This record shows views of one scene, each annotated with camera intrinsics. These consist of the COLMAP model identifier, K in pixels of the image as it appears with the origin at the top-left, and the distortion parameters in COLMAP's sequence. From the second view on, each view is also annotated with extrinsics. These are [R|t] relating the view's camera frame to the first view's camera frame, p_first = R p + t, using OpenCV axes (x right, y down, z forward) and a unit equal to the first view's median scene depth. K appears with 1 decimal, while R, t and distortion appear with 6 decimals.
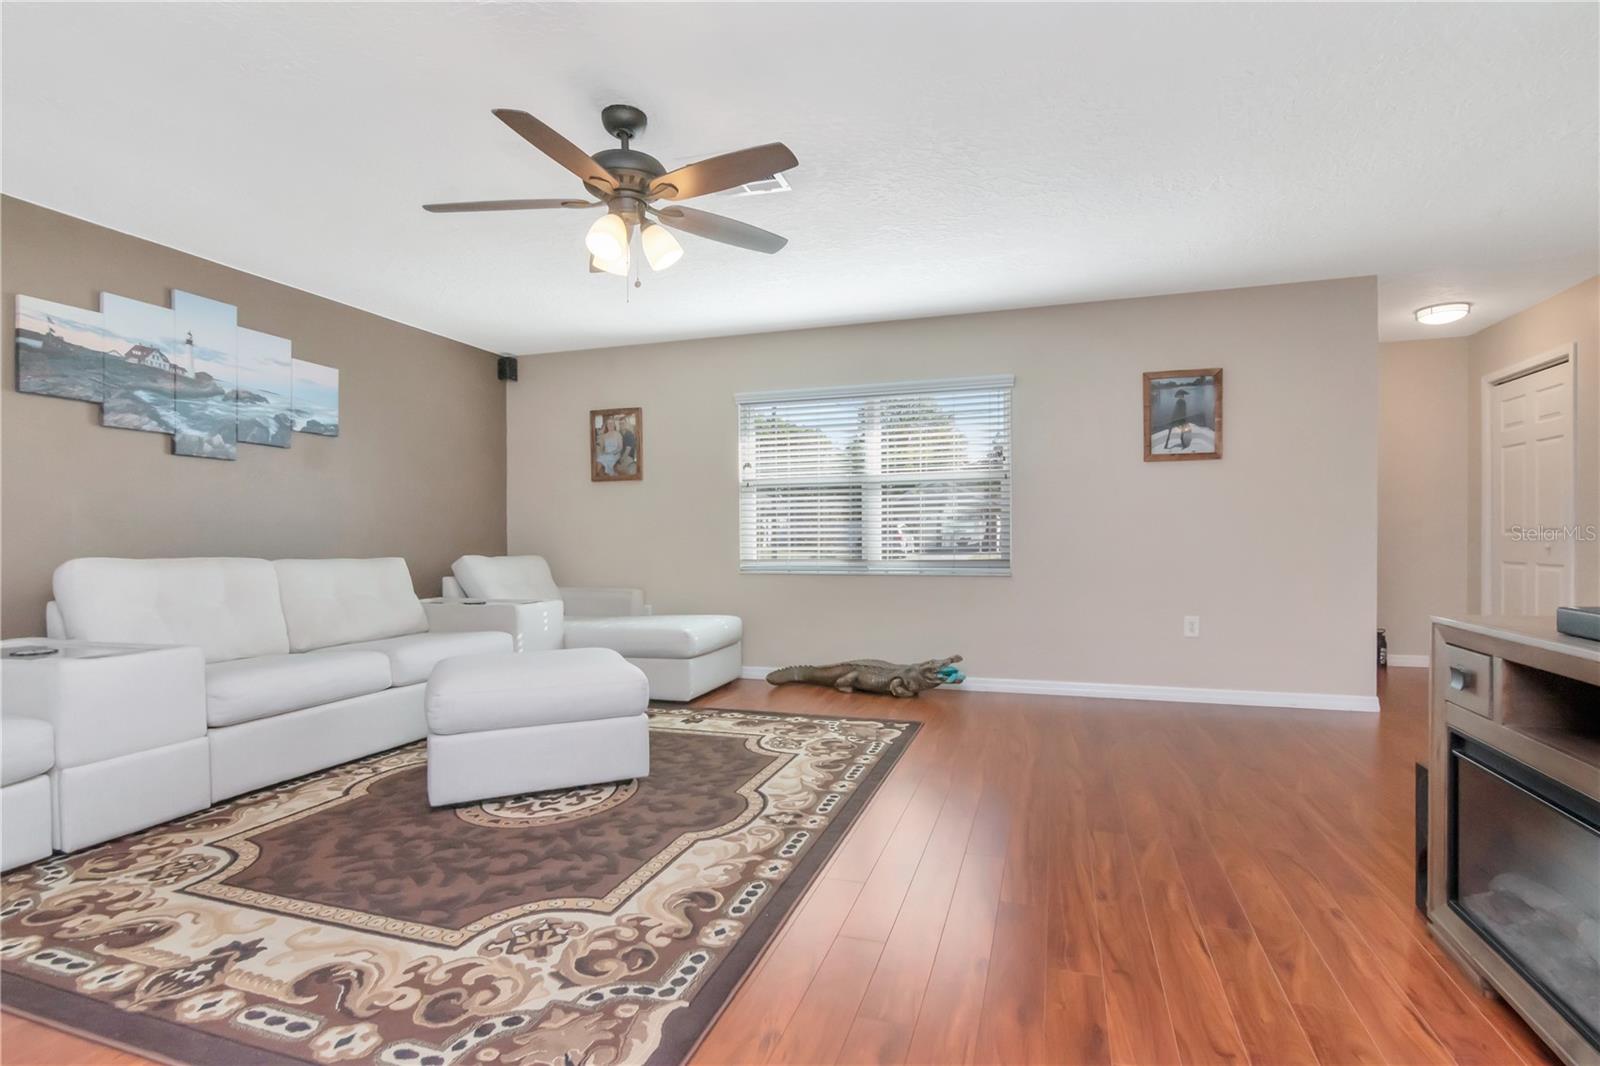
lens RADIAL K [[778.3, 0, 808.8], [0, 778.3, 541.9], [0, 0, 1]] dist [0.002056, -0.007803]
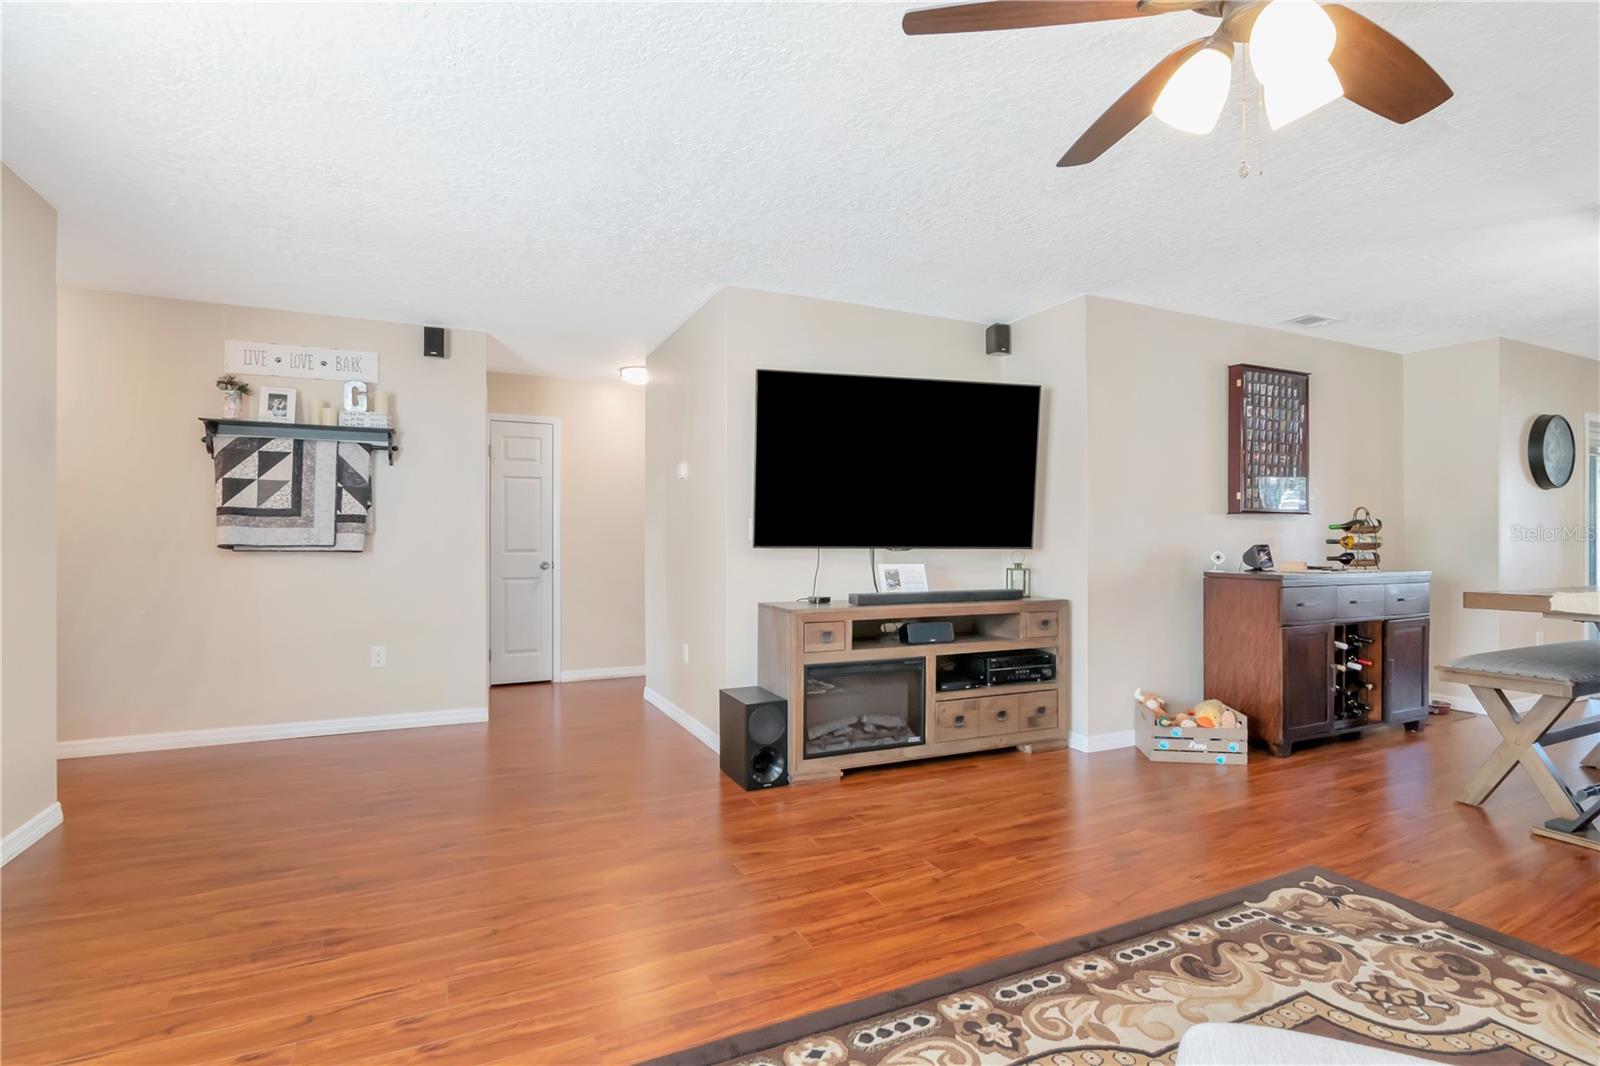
lens RADIAL K [[776.6, 0, 806.5], [0, 776.6, 537.4], [0, 0, 1]] dist [-0.006781, -0.004663]
pose [[-0.682261, 0.010099, 0.731039, -0.282350], [0.011374, 0.999930, -0.003198, -0.035700], [-0.731020, 0.006133, -0.682328, 1.106744]]
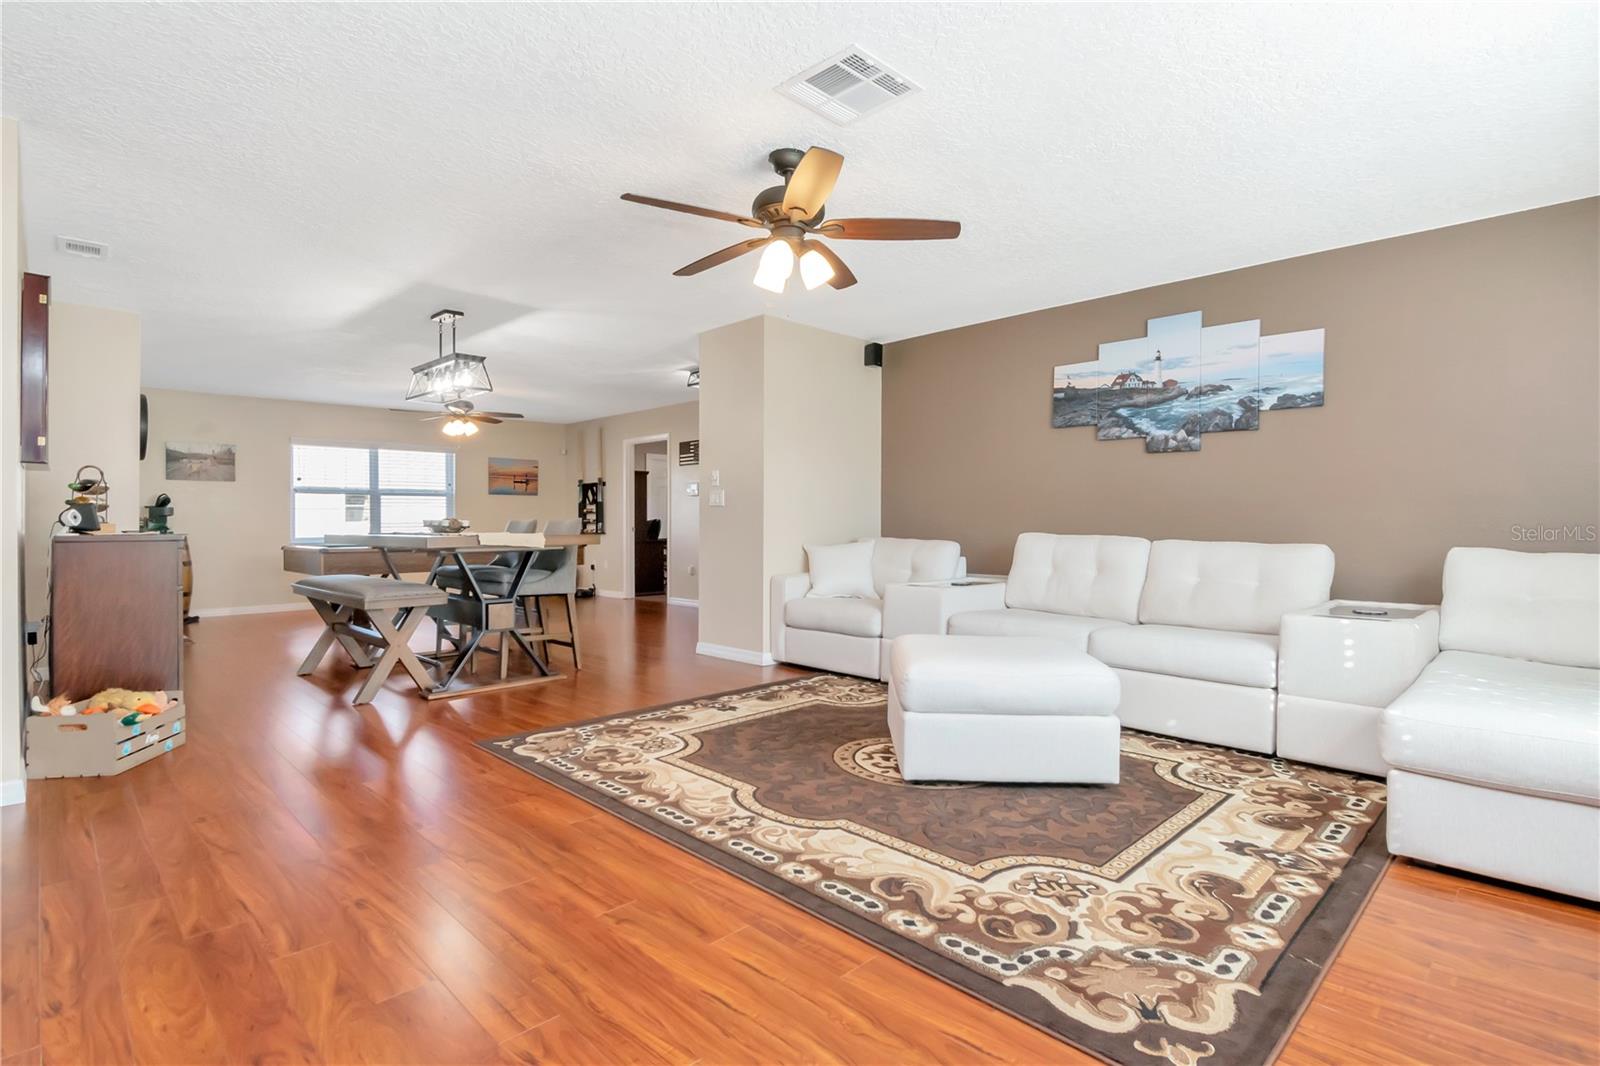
lens RADIAL K [[777.1, 0, 802.3], [0, 777.1, 528.1], [0, 0, 1]] dist [-0.002362, -0.006286]
pose [[-0.465780, 0.011331, -0.884828, 0.536490], [-0.004718, 0.999872, 0.015288, -0.007940], [0.884888, 0.011296, -0.465667, 1.073278]]
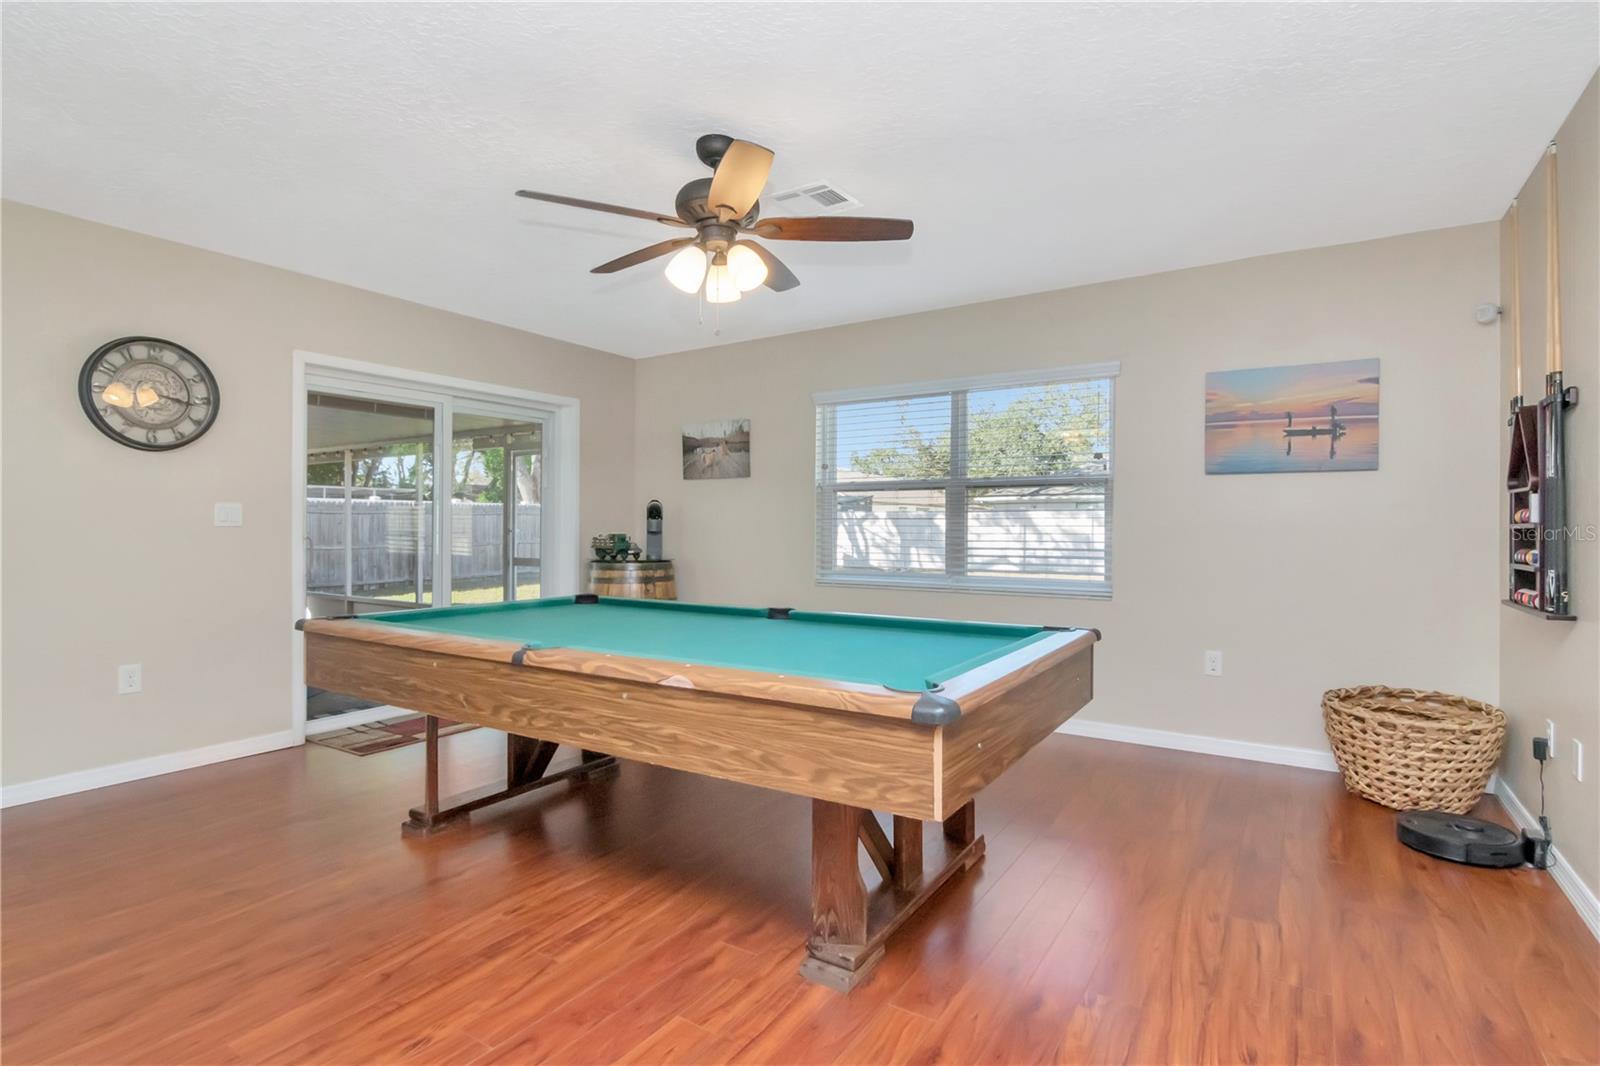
lens RADIAL K [[784.8, 0, 798.3], [0, 784.8, 528.3], [0, 0, 1]] dist [-0.001431, -0.006413]
pose [[-0.963721, 0.001580, 0.266907, -1.162154], [0.005429, 0.999892, 0.013687, -0.027241], [-0.266857, 0.014639, -0.963625, -0.082249]]
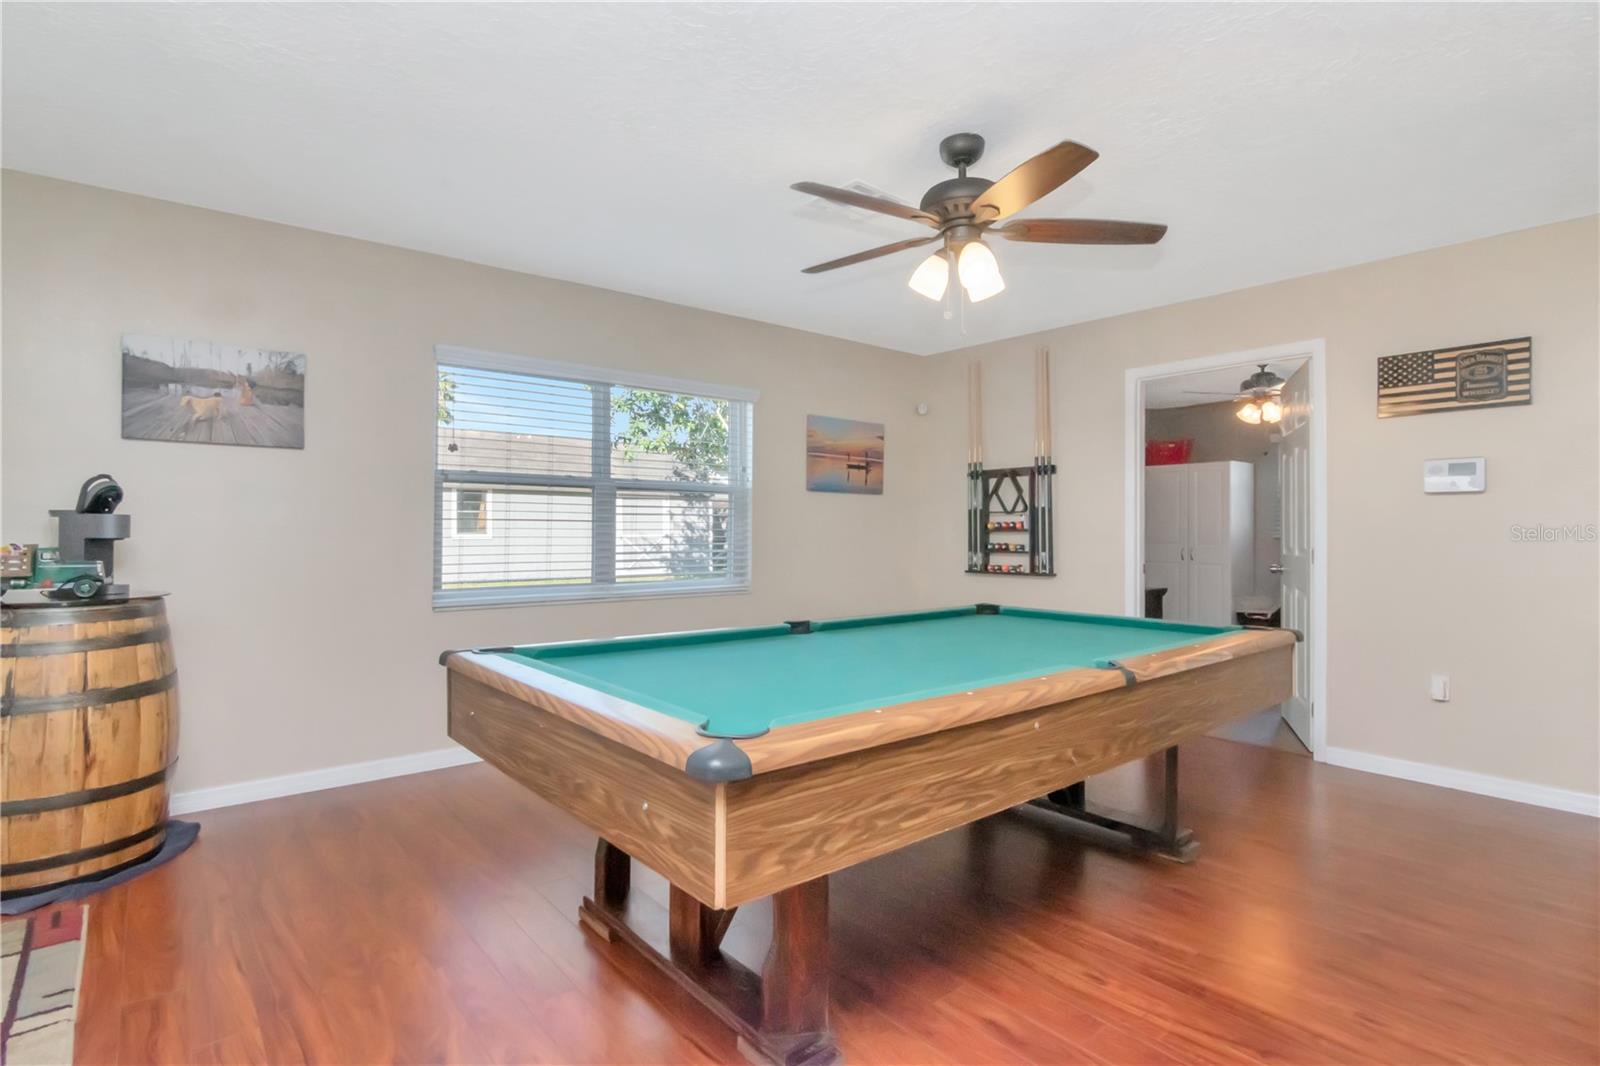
lens RADIAL K [[784.8, 0, 798.3], [0, 784.8, 528.3], [0, 0, 1]] dist [-0.001431, -0.006413]
pose [[-0.541393, -0.001179, -0.840769, -0.251784], [-0.011830, 0.999911, 0.006216, -0.024212], [0.840687, 0.013311, -0.541358, -0.493804]]
